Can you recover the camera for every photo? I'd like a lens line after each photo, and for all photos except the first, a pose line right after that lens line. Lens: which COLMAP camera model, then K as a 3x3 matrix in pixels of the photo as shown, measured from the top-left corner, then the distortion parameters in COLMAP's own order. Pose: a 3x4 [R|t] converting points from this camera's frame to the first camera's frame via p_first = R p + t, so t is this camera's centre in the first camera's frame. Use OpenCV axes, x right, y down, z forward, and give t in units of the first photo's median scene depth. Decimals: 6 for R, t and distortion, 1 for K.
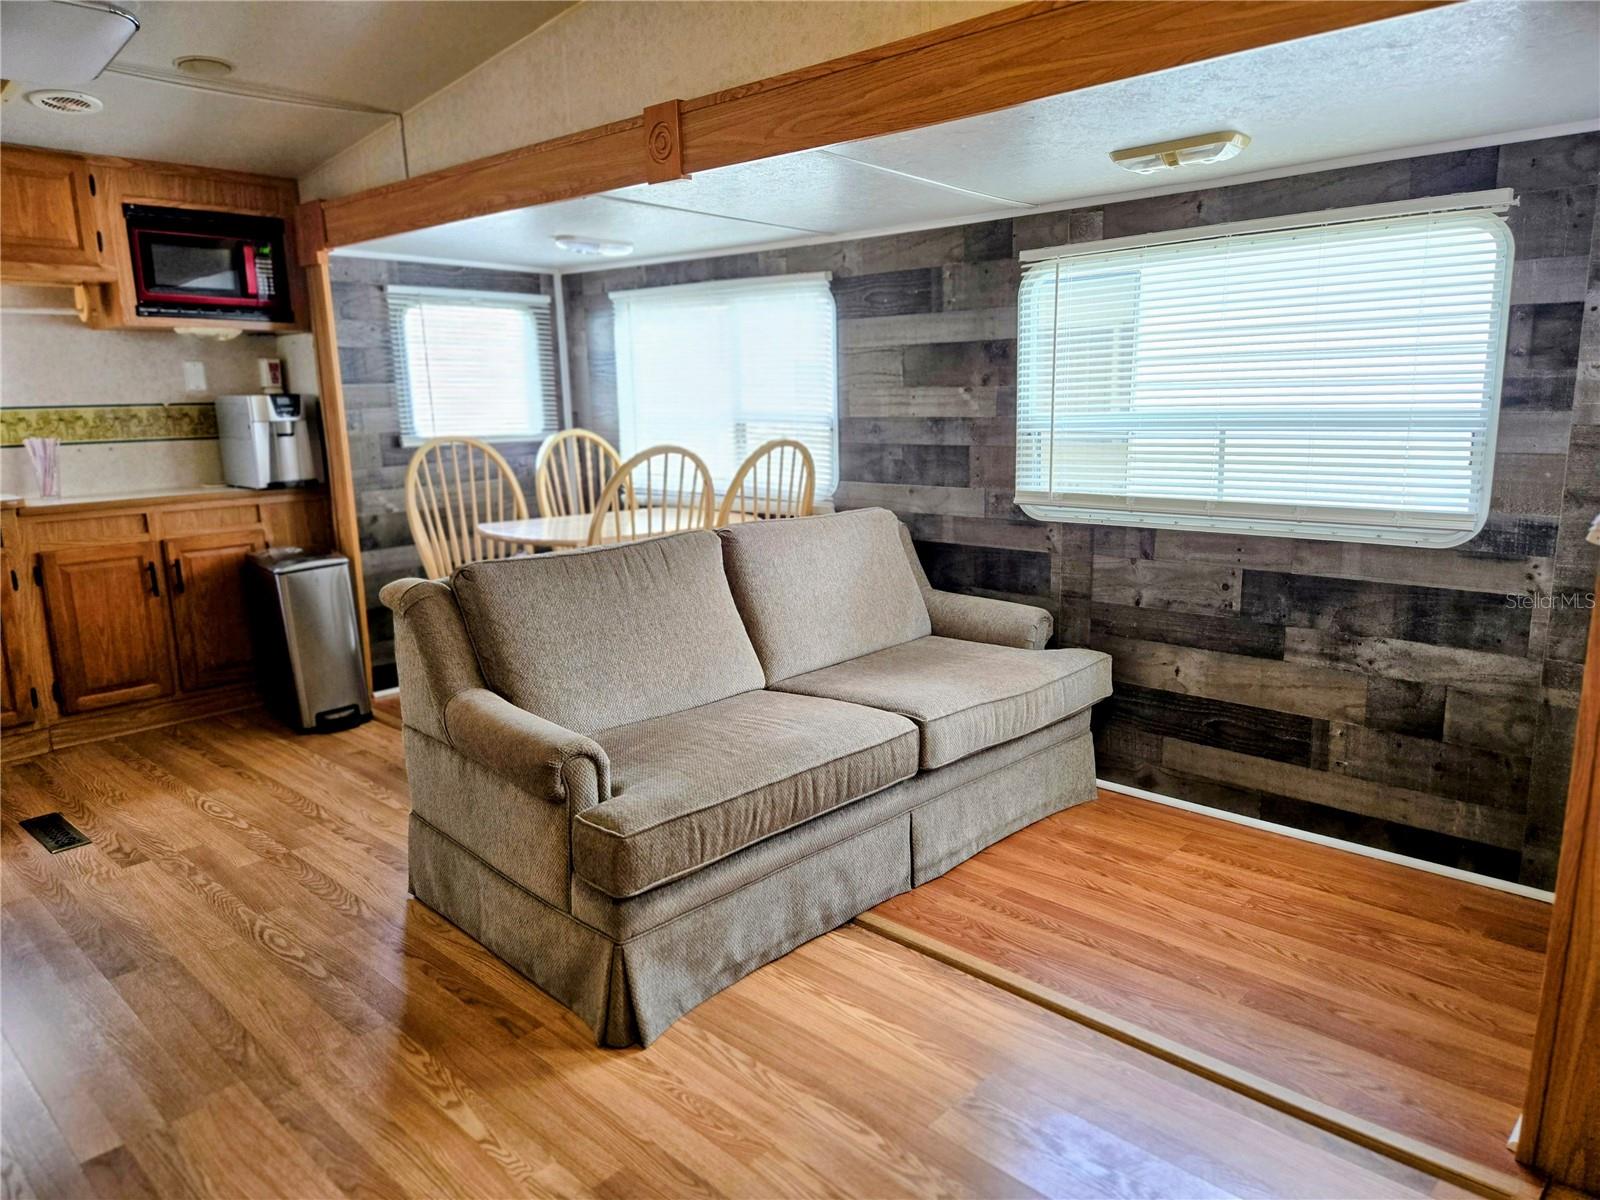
lens RADIAL K [[1061.0, 0, 807.4], [0, 1061.0, 602.9], [0, 0, 1]] dist [0.077918, -0.064496]
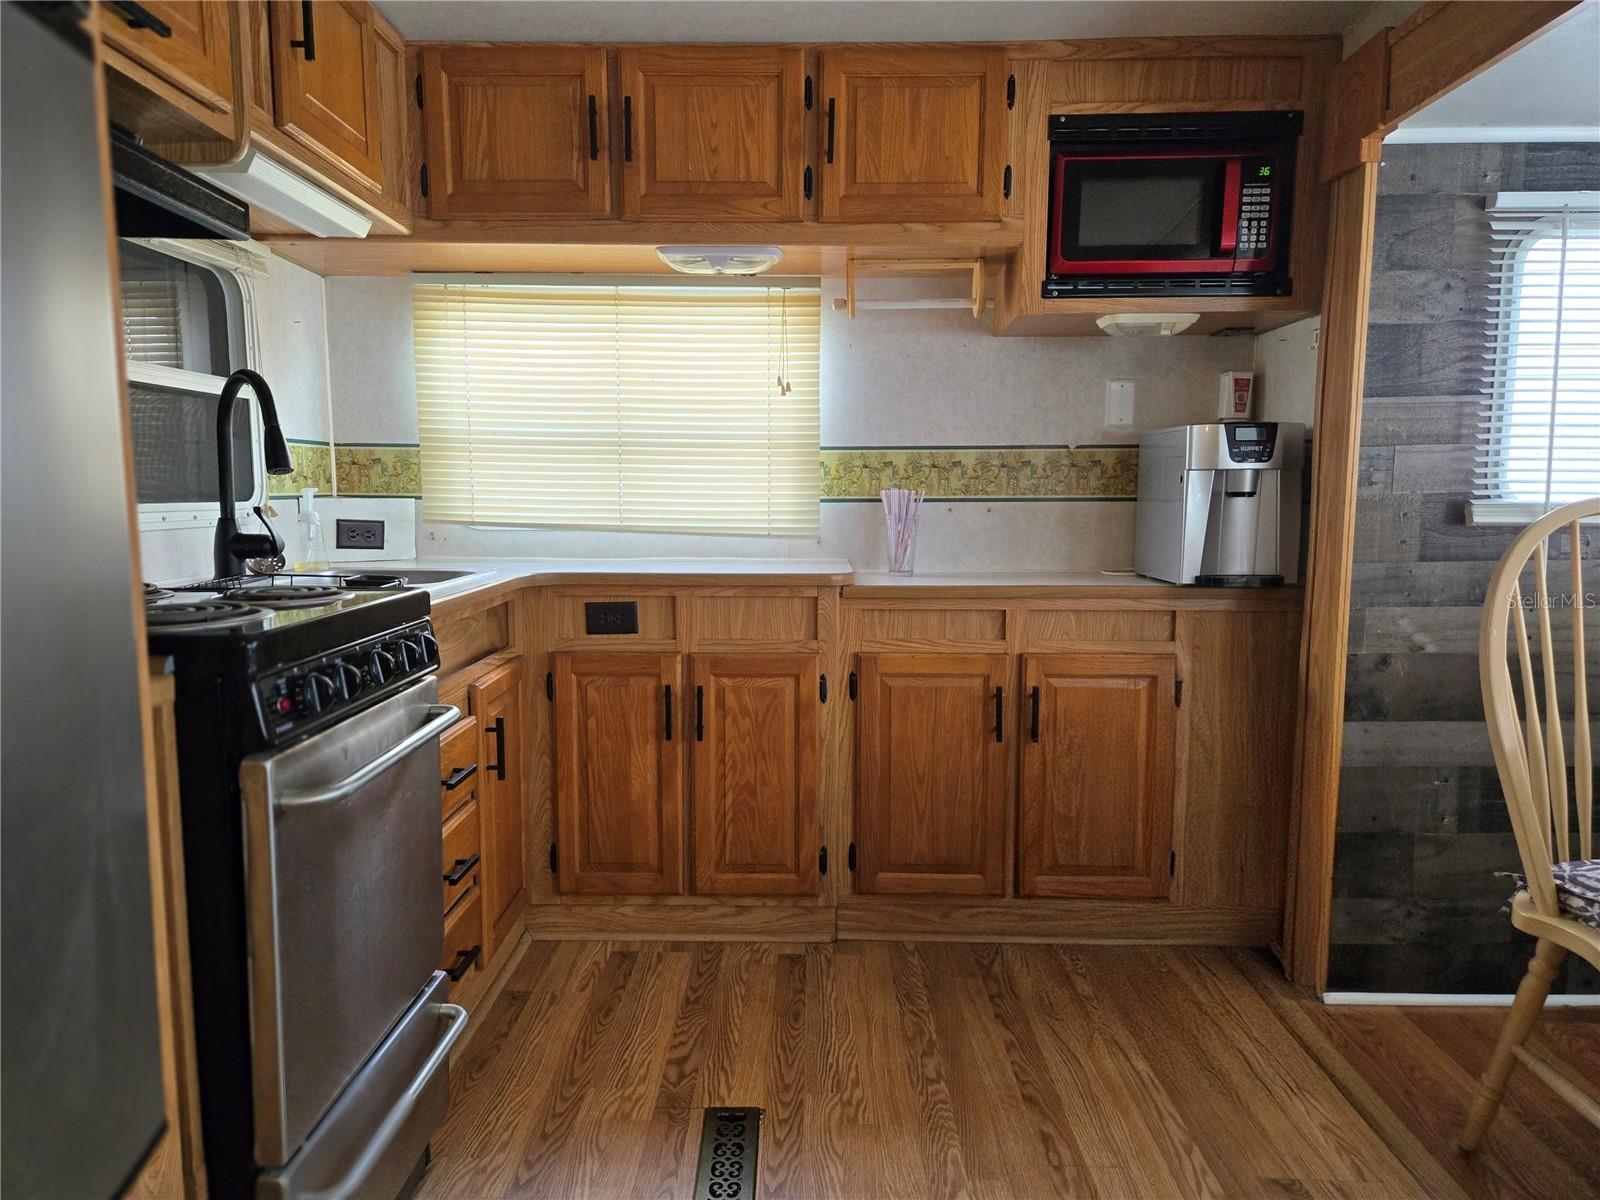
lens RADIAL K [[1088.5, 0, 775.7], [0, 1088.5, 607.7], [0, 0, 1]] dist [0.077298, -0.068131]
pose [[0.658176, 0.102705, -0.745825, -0.242850], [-0.162021, 0.986762, -0.007097, -0.062723], [0.735223, 0.125511, 0.666104, 0.518291]]
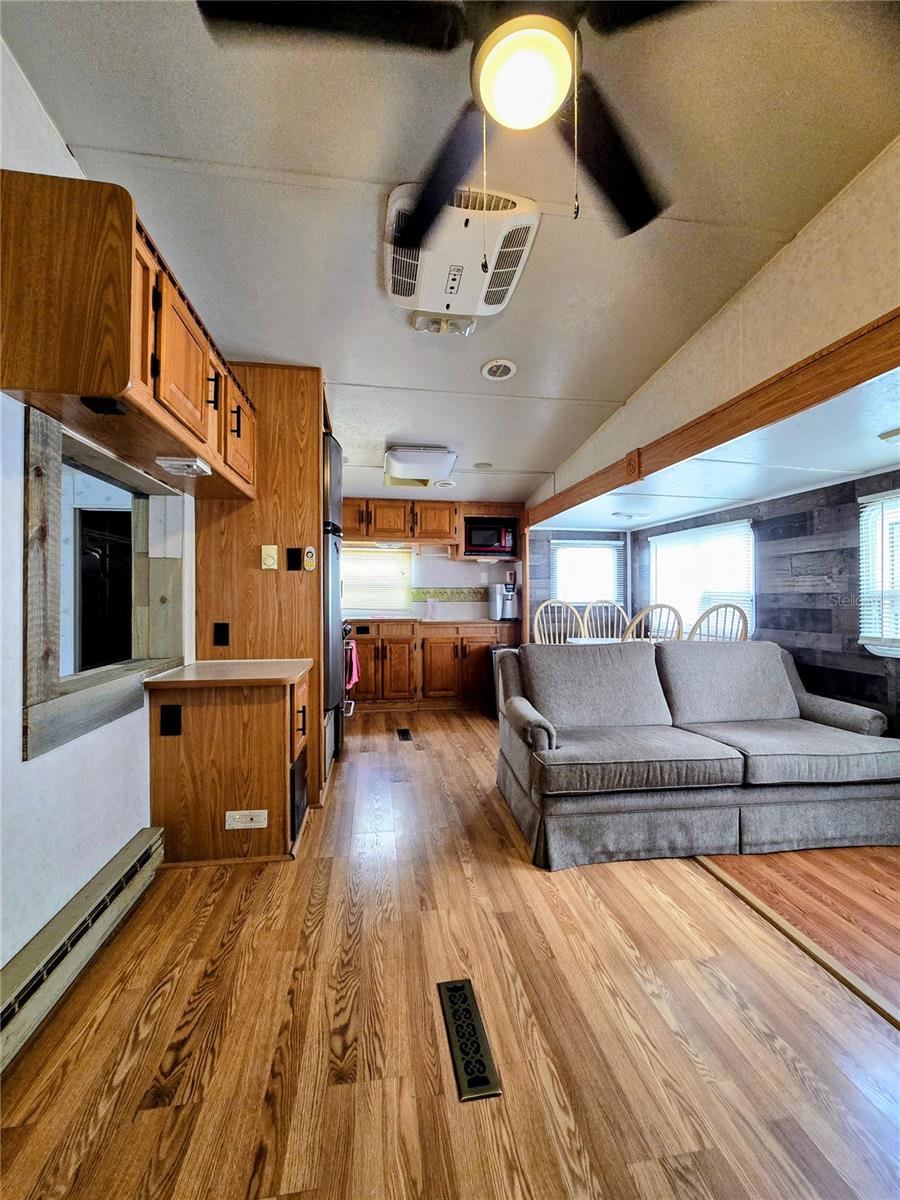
lens RADIAL K [[505.5, 0, 450.0], [0, 505.5, 600.0], [0, 0, 1]] dist [-0.000892, -0.000089]
pose [[0.784809, 0.022583, -0.619326, 0.162723], [-0.135885, 0.981288, -0.136413, 0.028832], [0.604657, 0.191215, 0.773193, 0.005460]]
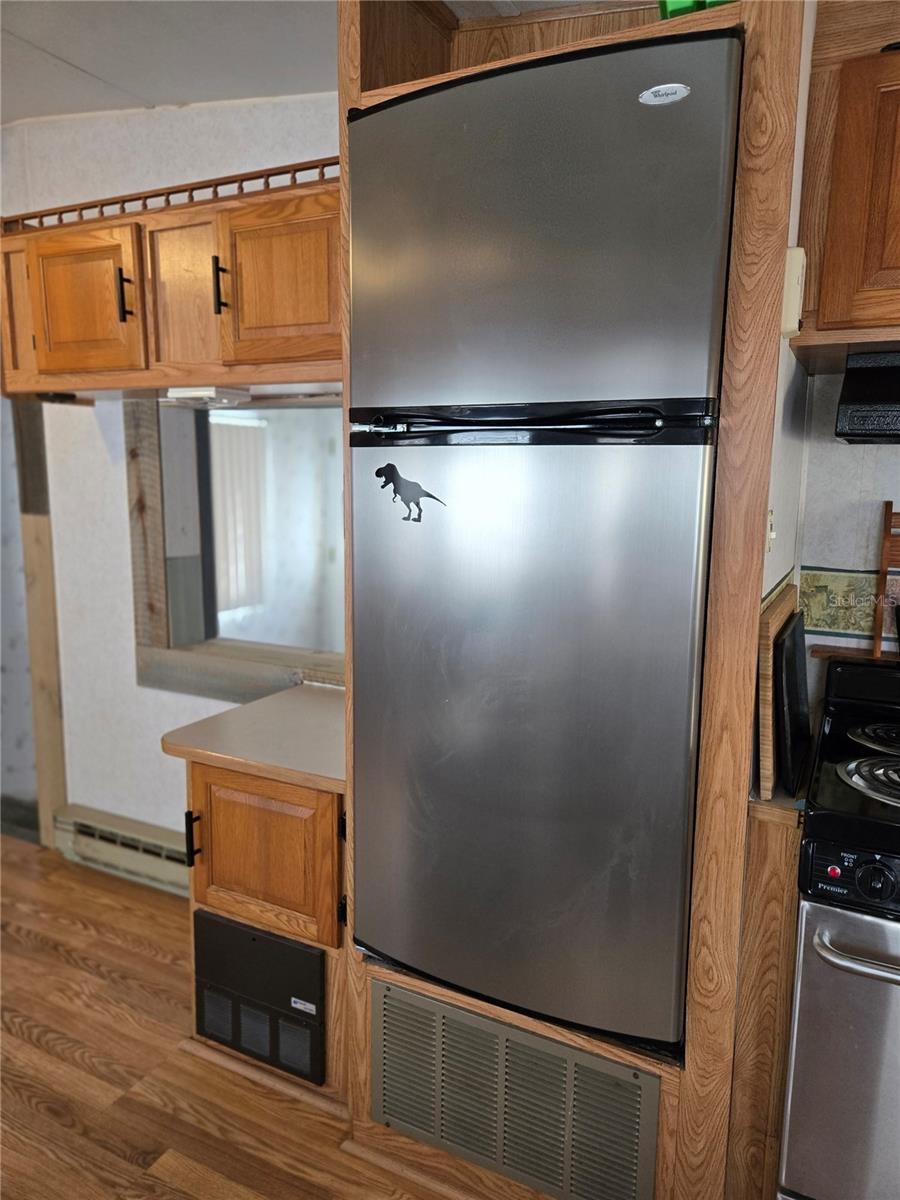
lens RADIAL K [[816.4, 0, 454.6], [0, 816.4, 593.2], [0, 0, 1]] dist [0.077298, -0.068131]
pose [[-0.961359, 0.043691, -0.271807, -0.367642], [-0.051789, 0.940997, 0.334429, -0.212198], [0.270381, 0.335583, -0.902373, 0.849415]]
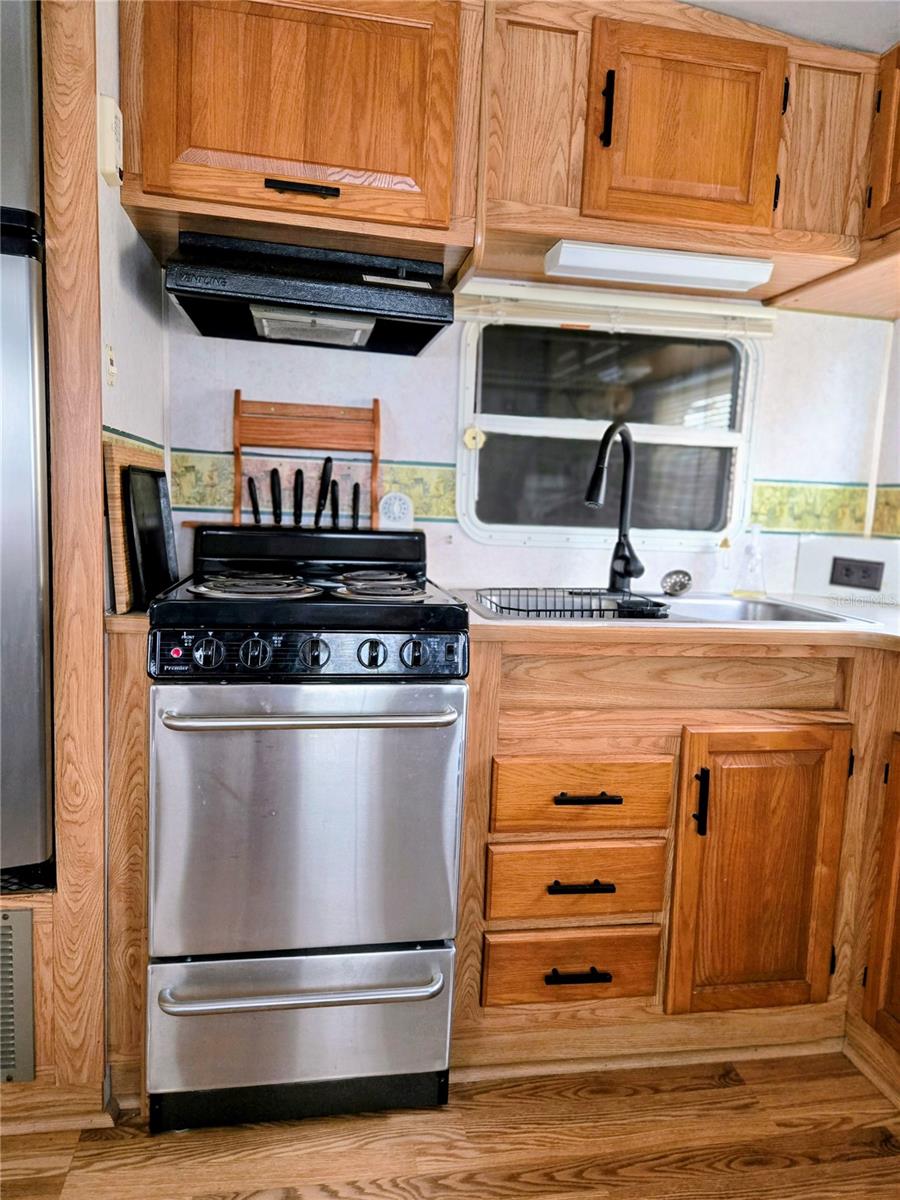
lens RADIAL K [[816.4, 0, 454.6], [0, 816.4, 593.2], [0, 0, 1]] dist [0.077298, -0.068131]
pose [[-0.599982, 0.085156, -0.795469, -0.376207], [-0.191460, 0.950140, 0.246123, -0.150020], [0.776766, 0.299970, -0.553763, 0.926998]]
